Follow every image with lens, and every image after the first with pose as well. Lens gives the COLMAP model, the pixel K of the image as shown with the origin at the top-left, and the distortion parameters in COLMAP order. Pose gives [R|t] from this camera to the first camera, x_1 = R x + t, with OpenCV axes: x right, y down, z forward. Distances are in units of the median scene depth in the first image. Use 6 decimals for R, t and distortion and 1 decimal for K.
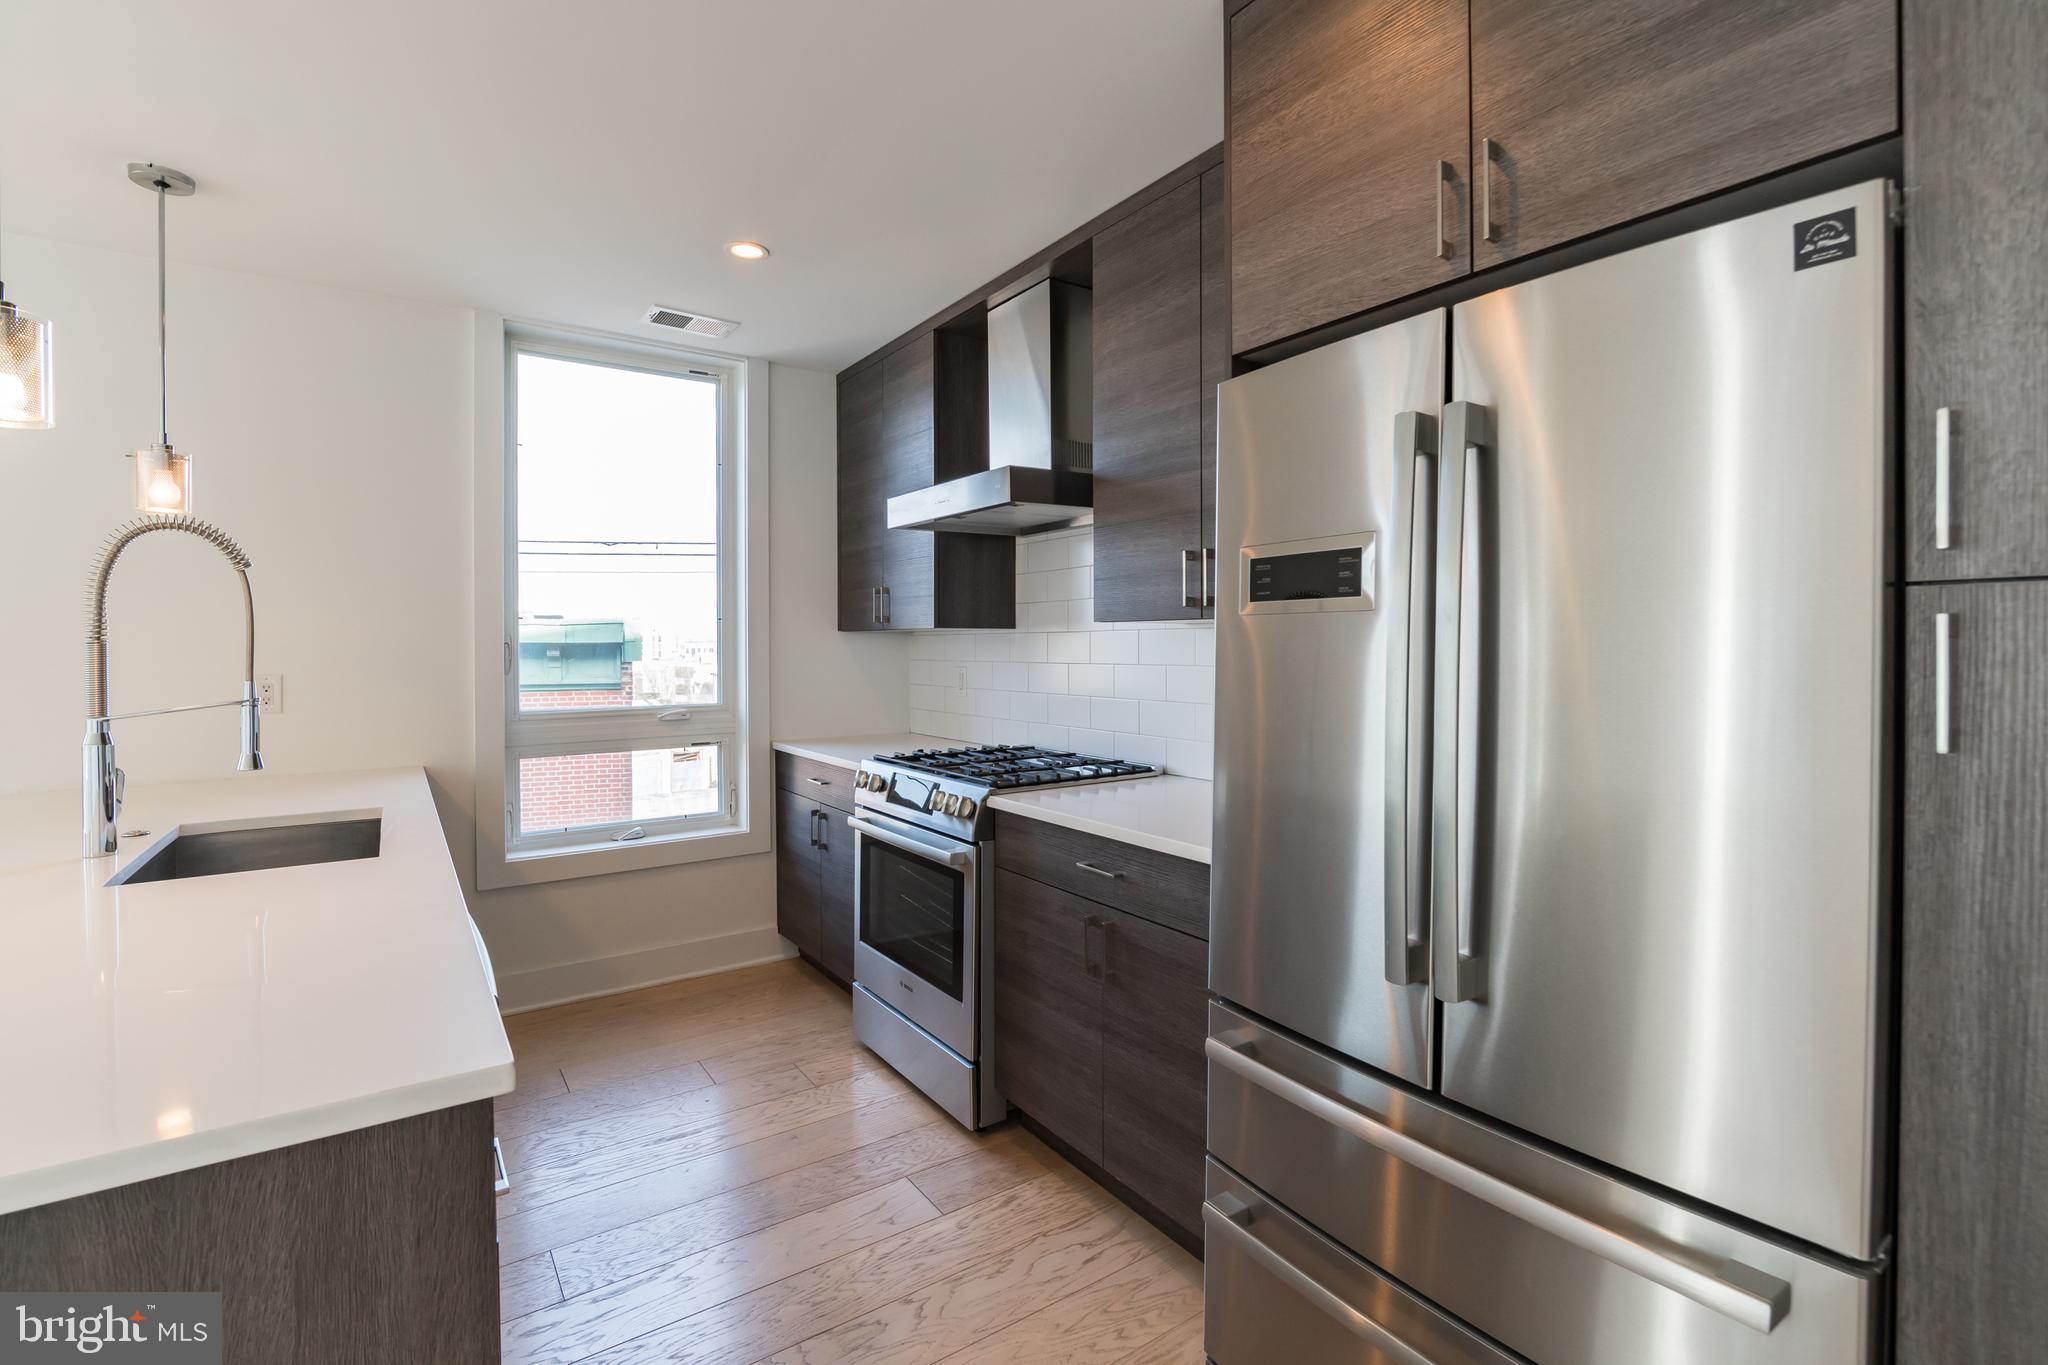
lens RADIAL K [[932.9, 0, 1008.3], [0, 932.9, 657.9], [0, 0, 1]] dist [-0.013707, 0.004352]
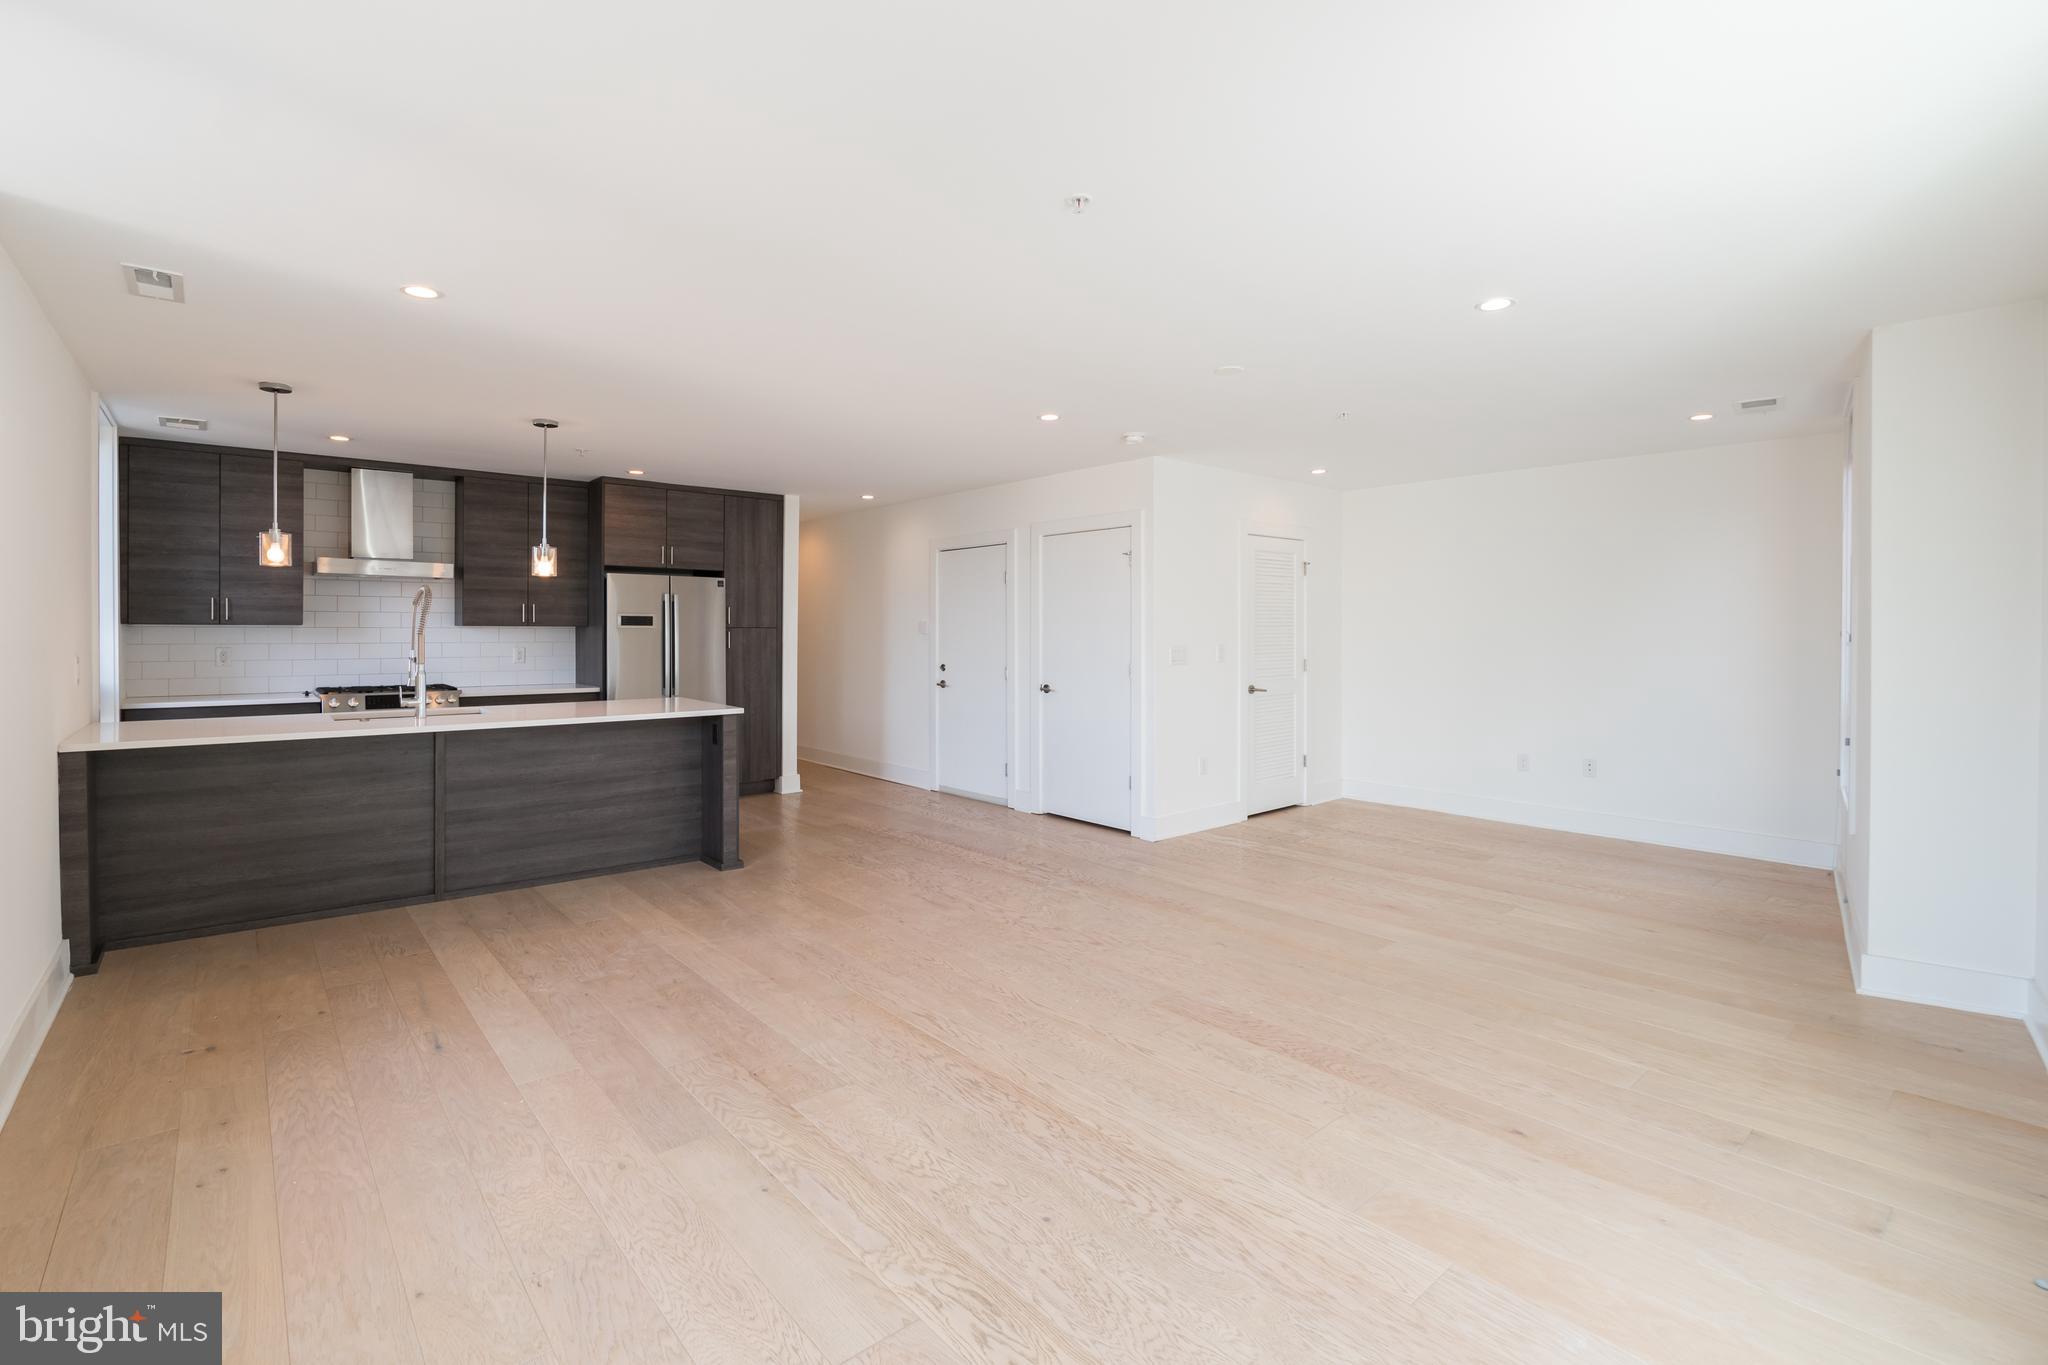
lens RADIAL K [[932.9, 0, 1042.0], [0, 932.9, 637.6], [0, 0, 1]] dist [-0.013707, 0.004352]
pose [[-0.091440, -0.002224, 0.995808, -3.611198], [0.012974, 0.999910, 0.003425, 0.008841], [-0.995726, 0.013233, -0.091402, -0.494913]]
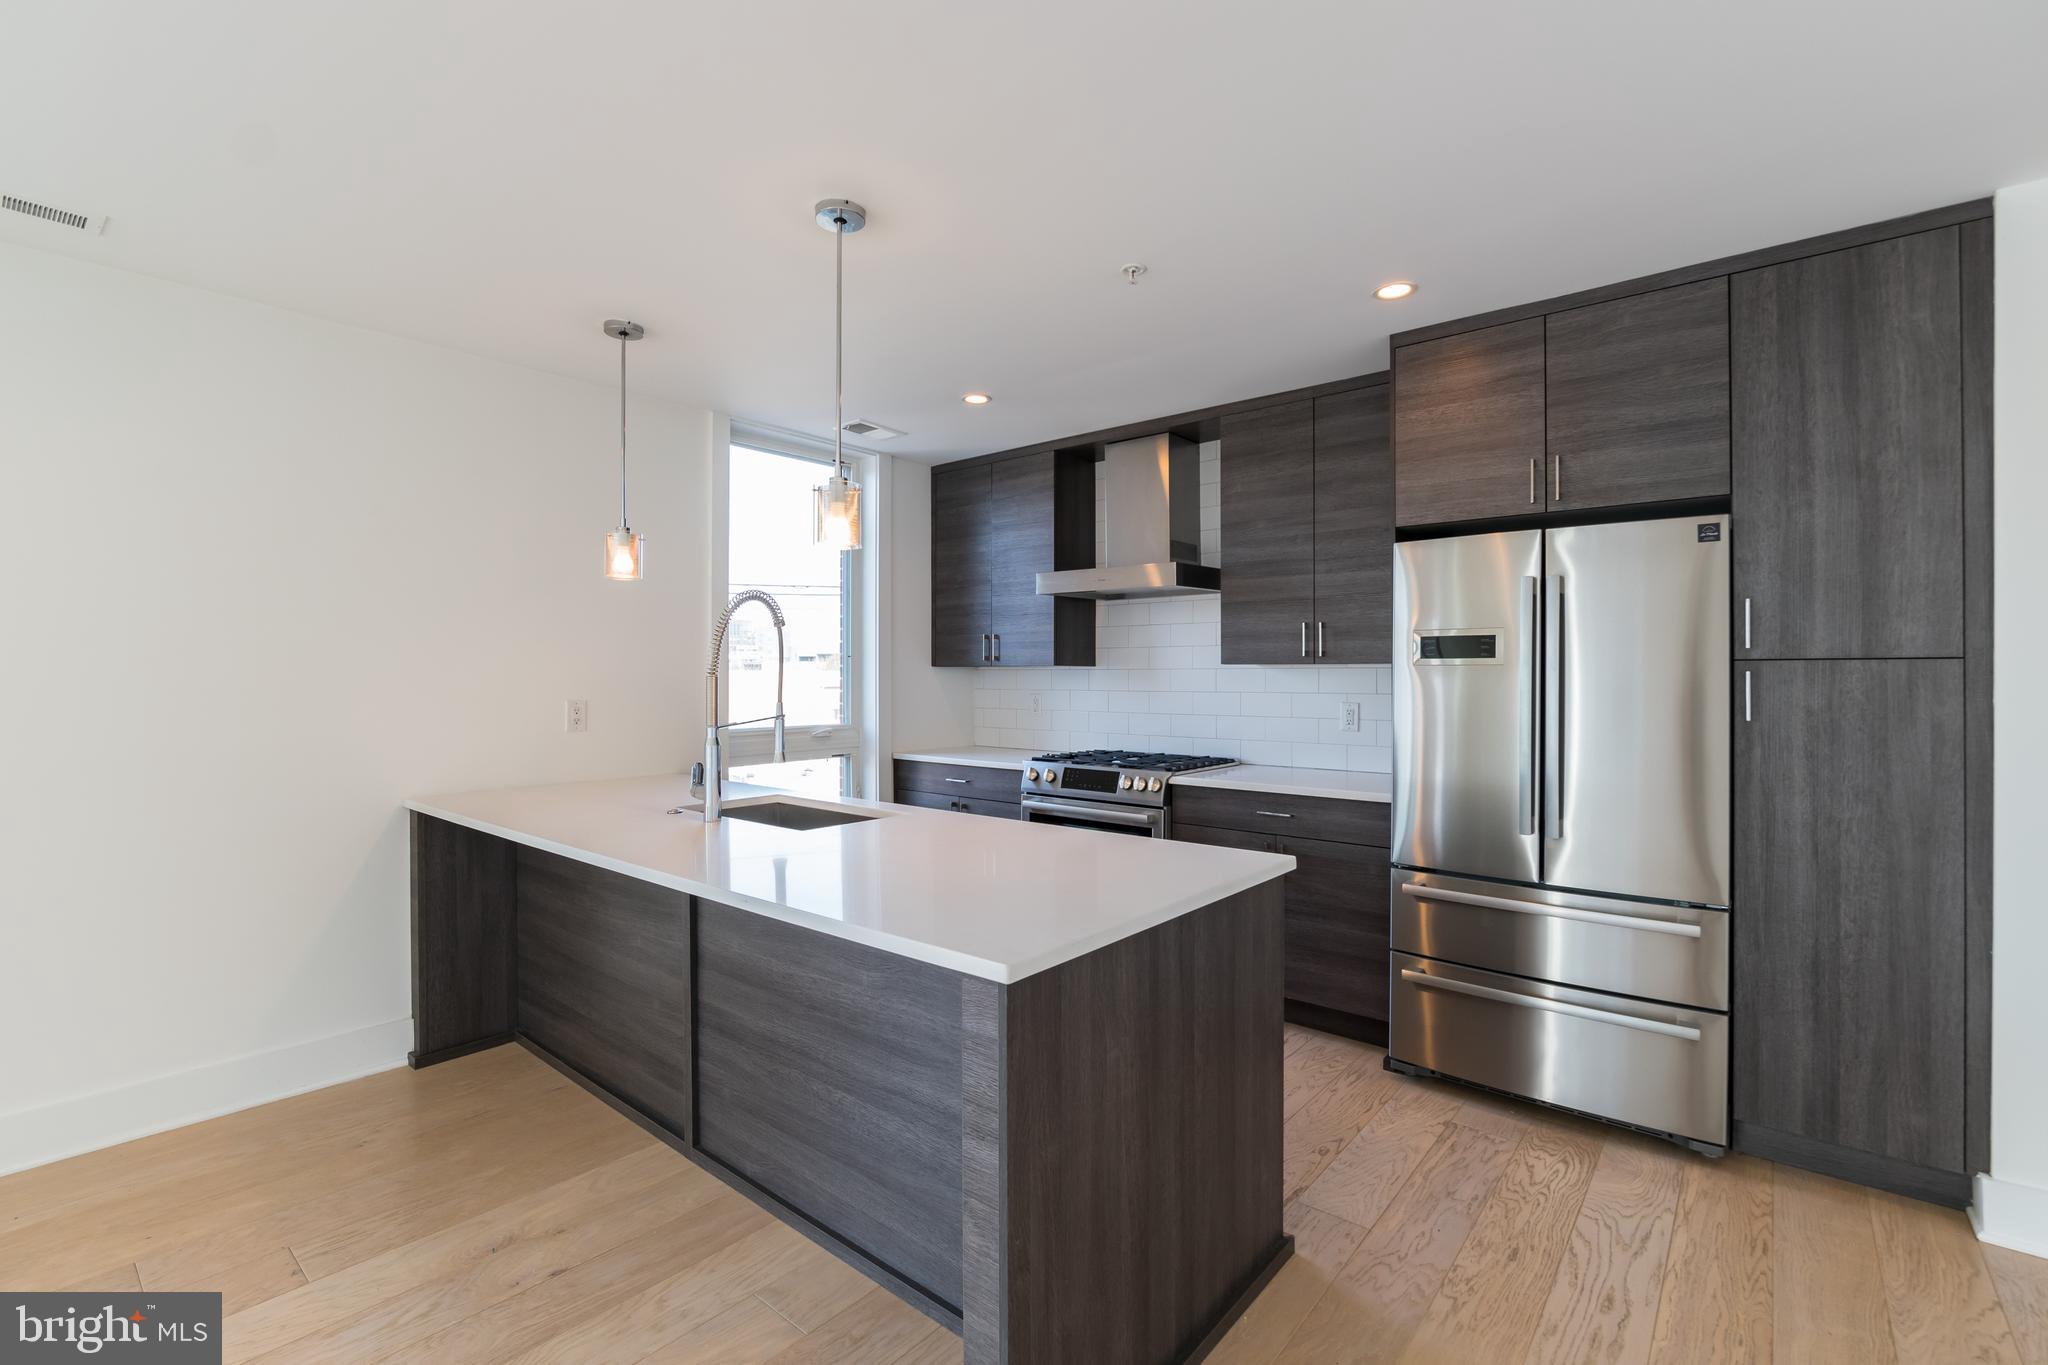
lens RADIAL K [[932.9, 0, 993.6], [0, 932.9, 672.1], [0, 0, 1]] dist [-0.013707, 0.004352]
pose [[0.970481, 0.007207, 0.241070, -0.893363], [-0.002547, 0.999804, -0.019637, 0.007690], [-0.241164, 0.018443, 0.970309, -0.556755]]
